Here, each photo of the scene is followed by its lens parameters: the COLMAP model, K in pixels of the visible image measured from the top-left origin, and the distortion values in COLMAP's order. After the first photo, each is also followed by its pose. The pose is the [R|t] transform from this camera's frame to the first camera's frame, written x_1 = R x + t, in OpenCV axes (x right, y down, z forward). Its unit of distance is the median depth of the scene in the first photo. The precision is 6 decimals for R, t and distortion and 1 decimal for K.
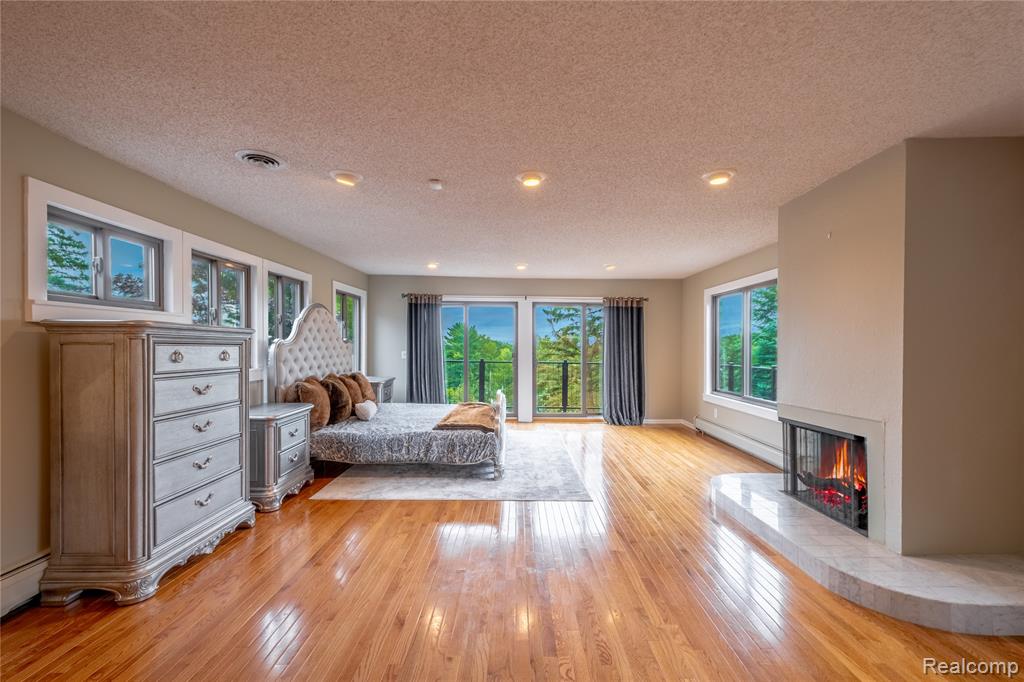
lens RADIAL K [[444.5, 0, 514.0], [0, 444.5, 351.6], [0, 0, 1]] dist [0.015201, -0.002380]
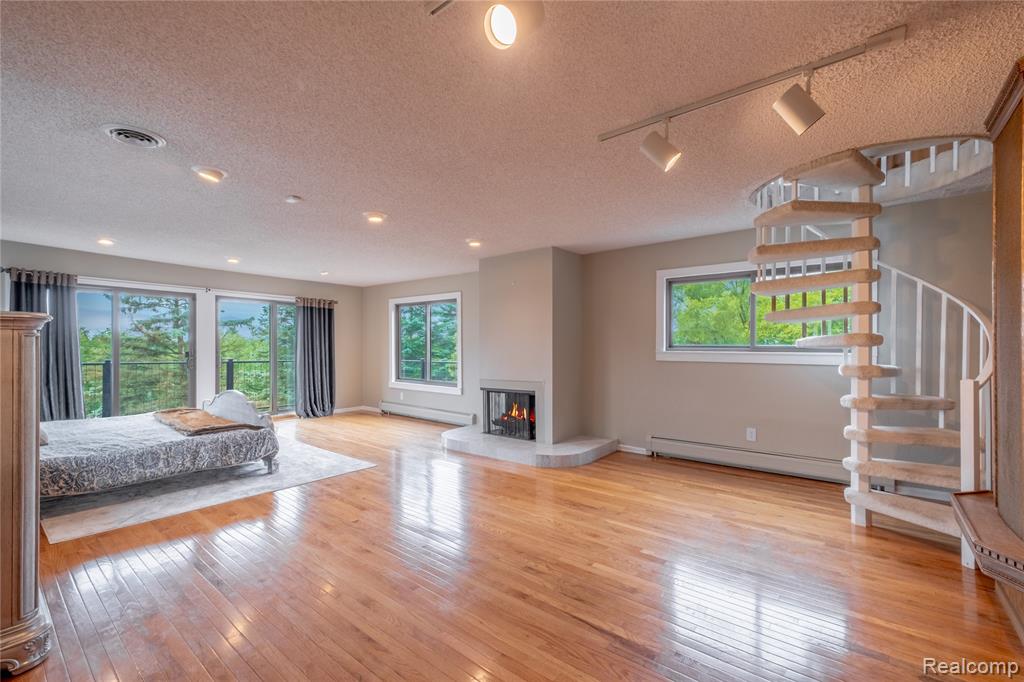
lens RADIAL K [[444.5, 0, 519.2], [0, 444.5, 344.2], [0, 0, 1]] dist [0.015201, -0.002380]
pose [[0.617710, 0.000696, 0.786405, -0.502616], [0.007547, 0.999948, -0.006814, -0.000221], [-0.786369, 0.010144, 0.617673, -0.095286]]
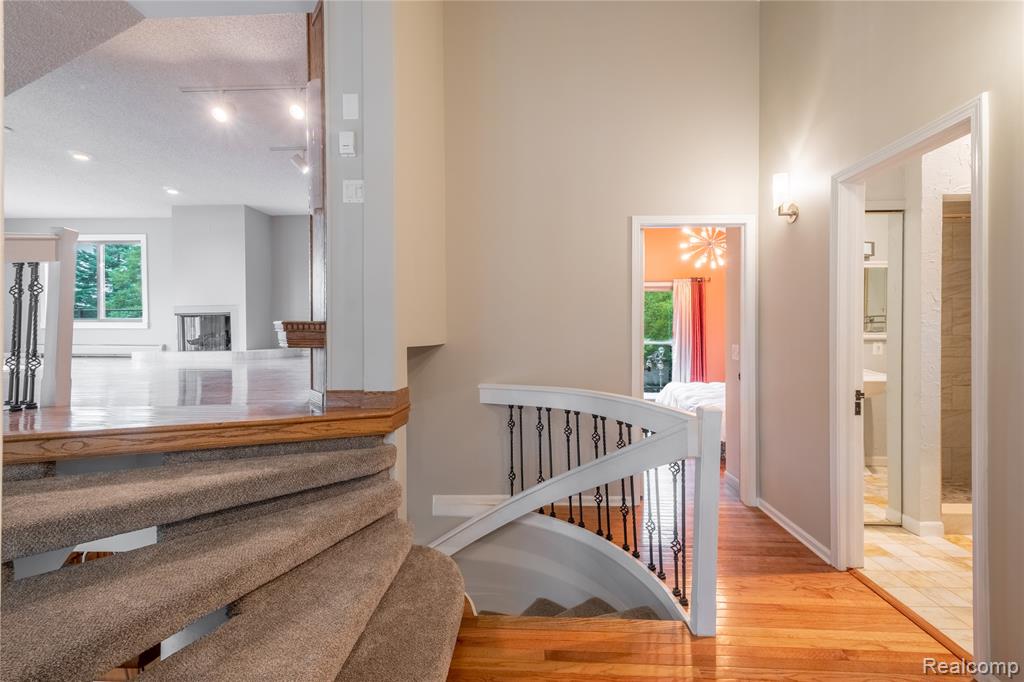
lens RADIAL K [[444.5, 0, 531.4], [0, 444.5, 339.5], [0, 0, 1]] dist [0.015201, -0.002380]
pose [[0.029755, -0.011419, 0.999492, -1.124861], [0.010970, 0.999878, 0.011096, 0.217141], [-0.999497, 0.010634, 0.029876, -0.526287]]
